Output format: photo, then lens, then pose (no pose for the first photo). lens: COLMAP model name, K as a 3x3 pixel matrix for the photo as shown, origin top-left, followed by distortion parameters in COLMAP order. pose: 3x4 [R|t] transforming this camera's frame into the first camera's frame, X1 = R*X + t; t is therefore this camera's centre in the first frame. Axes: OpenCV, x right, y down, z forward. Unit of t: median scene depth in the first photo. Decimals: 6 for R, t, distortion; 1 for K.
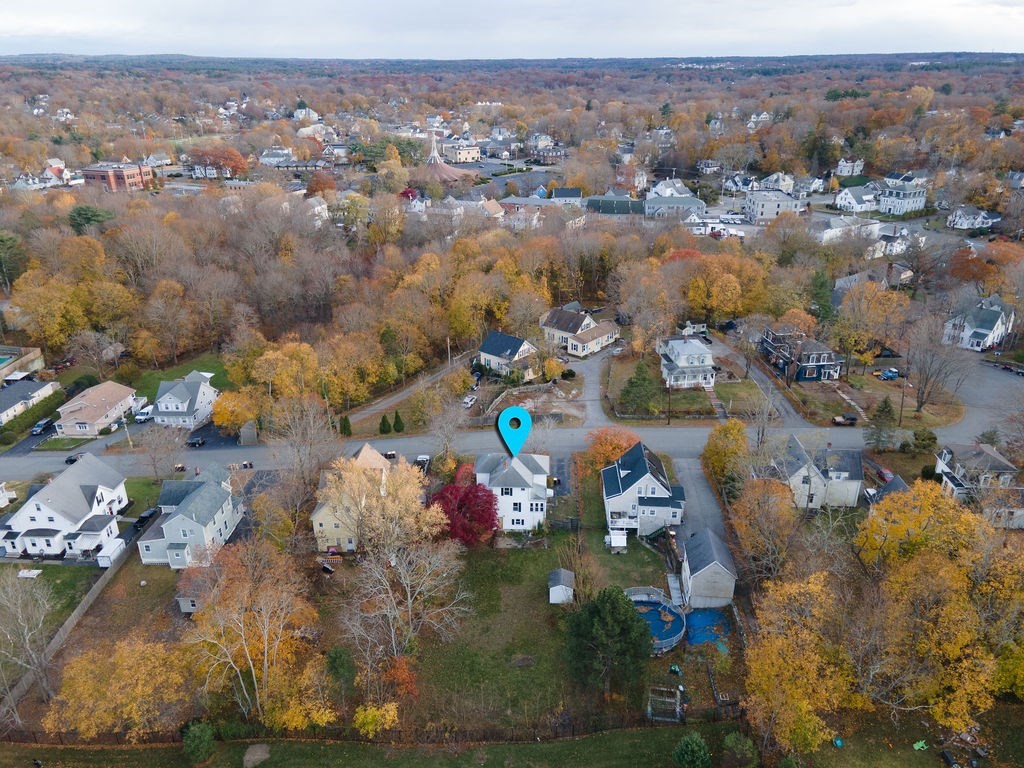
lens RADIAL K [[743.0, 0, 513.4], [0, 743.0, 381.4], [0, 0, 1]] dist [0.022759, 0.036820]
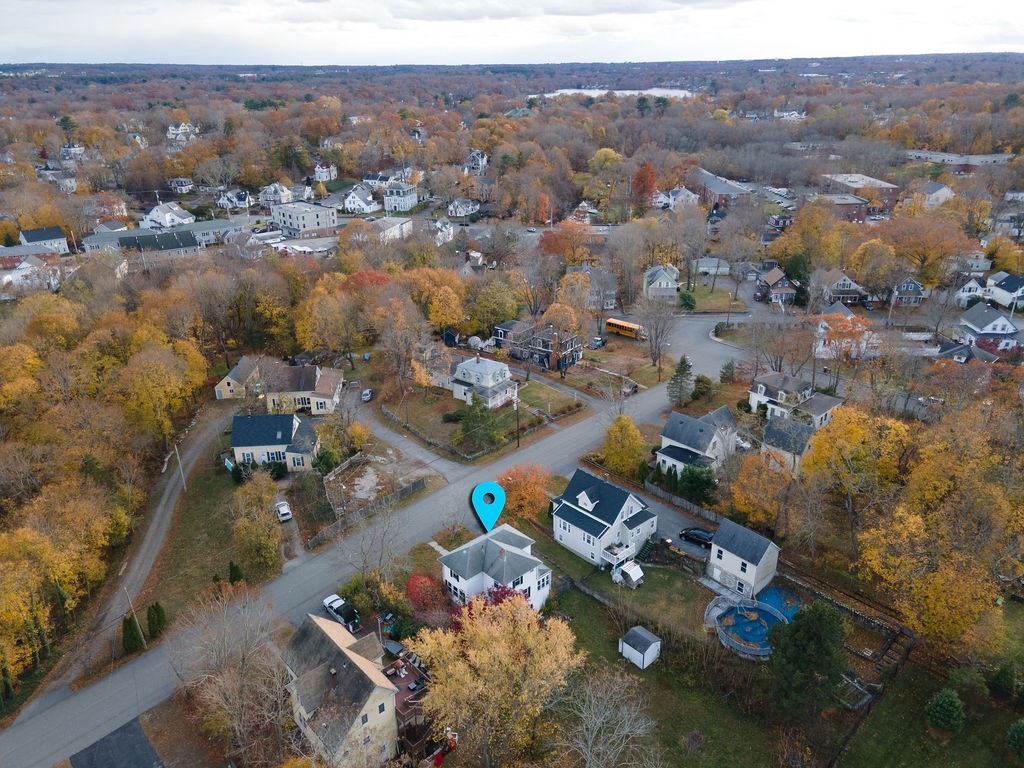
lens RADIAL K [[743.0, 0, 513.4], [0, 743.0, 381.4], [0, 0, 1]] dist [0.022759, 0.036820]
pose [[0.698427, -0.280206, 0.658548, -0.463618], [0.287618, 0.952485, 0.100239, -0.138978], [-0.655345, 0.119400, 0.745833, 0.332091]]
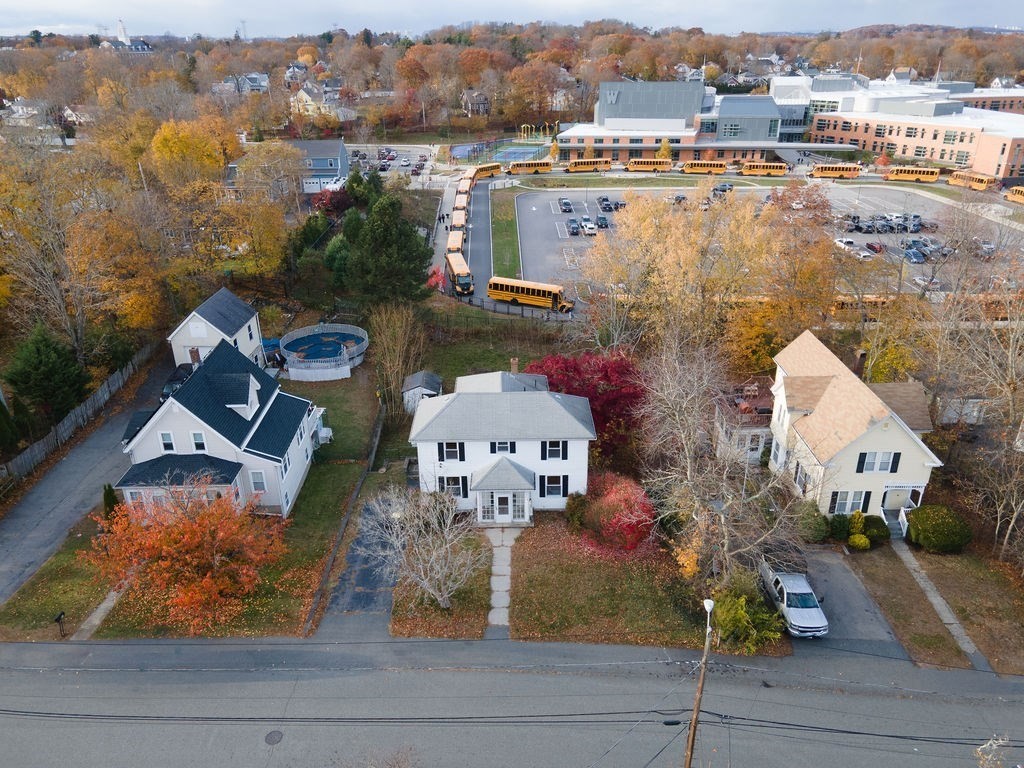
lens RADIAL K [[746.7, 0, 512.0], [0, 746.7, 384.0], [0, 0, 1]] dist [0.022856, 0.033953]
pose [[-0.998131, 0.038280, -0.047641, 0.012473], [-0.010267, 0.663425, 0.748172, -0.212463], [0.060246, 0.747263, -0.661792, 1.235726]]
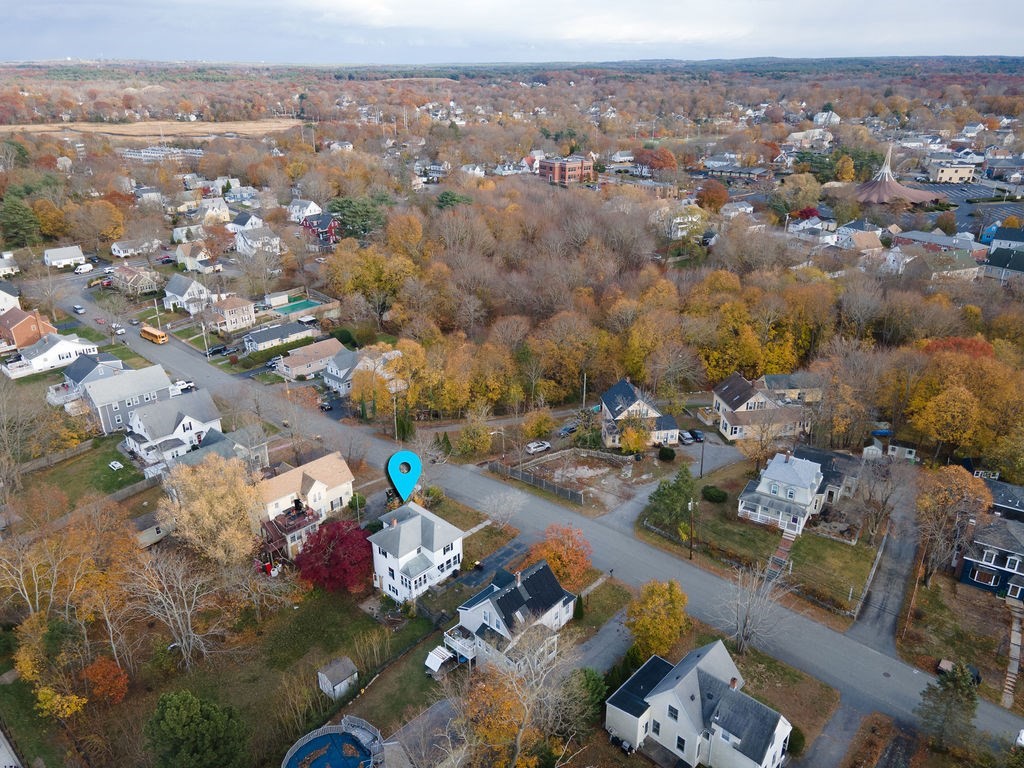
lens RADIAL K [[743.0, 0, 513.4], [0, 743.0, 381.4], [0, 0, 1]] dist [0.022759, 0.036820]
pose [[0.764959, 0.254528, -0.591653, 0.541603], [-0.255349, 0.963175, 0.084211, -0.149180], [0.591299, 0.086660, 0.801783, 0.340977]]
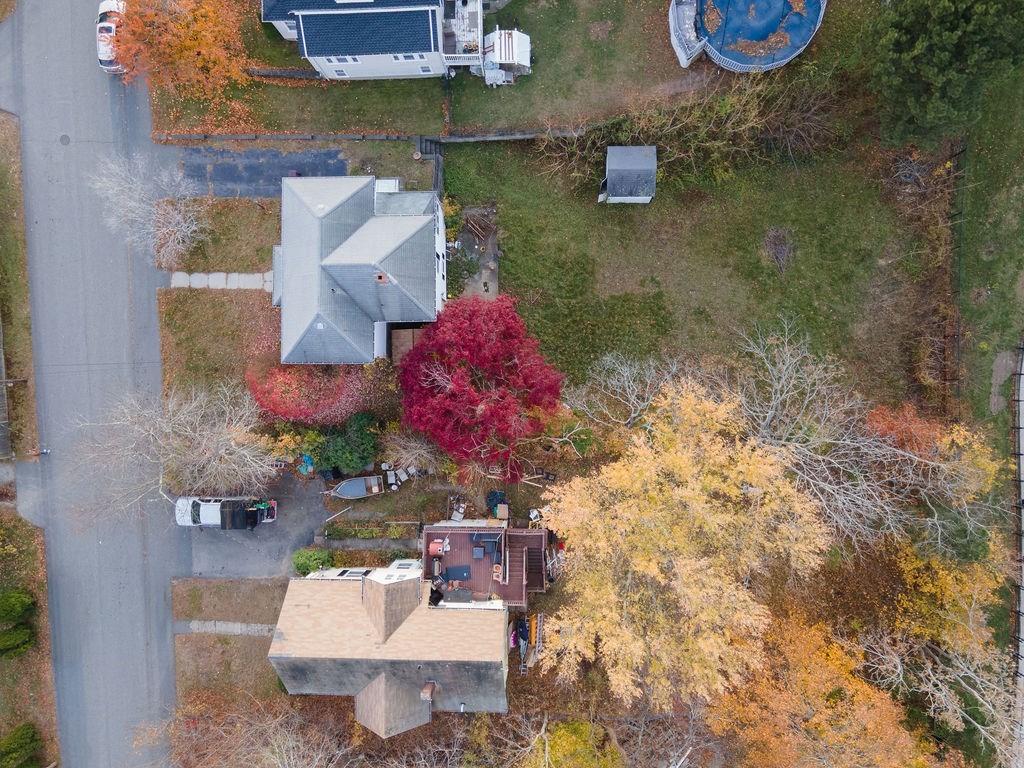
lens RADIAL K [[743.0, 0, 513.4], [0, 743.0, 381.4], [0, 0, 1]] dist [0.022759, 0.036820]
pose [[-0.052481, -0.998609, 0.004984, -0.067237], [0.456226, -0.019537, 0.889649, -0.198260], [-0.888315, 0.048964, 0.456617, 0.711670]]
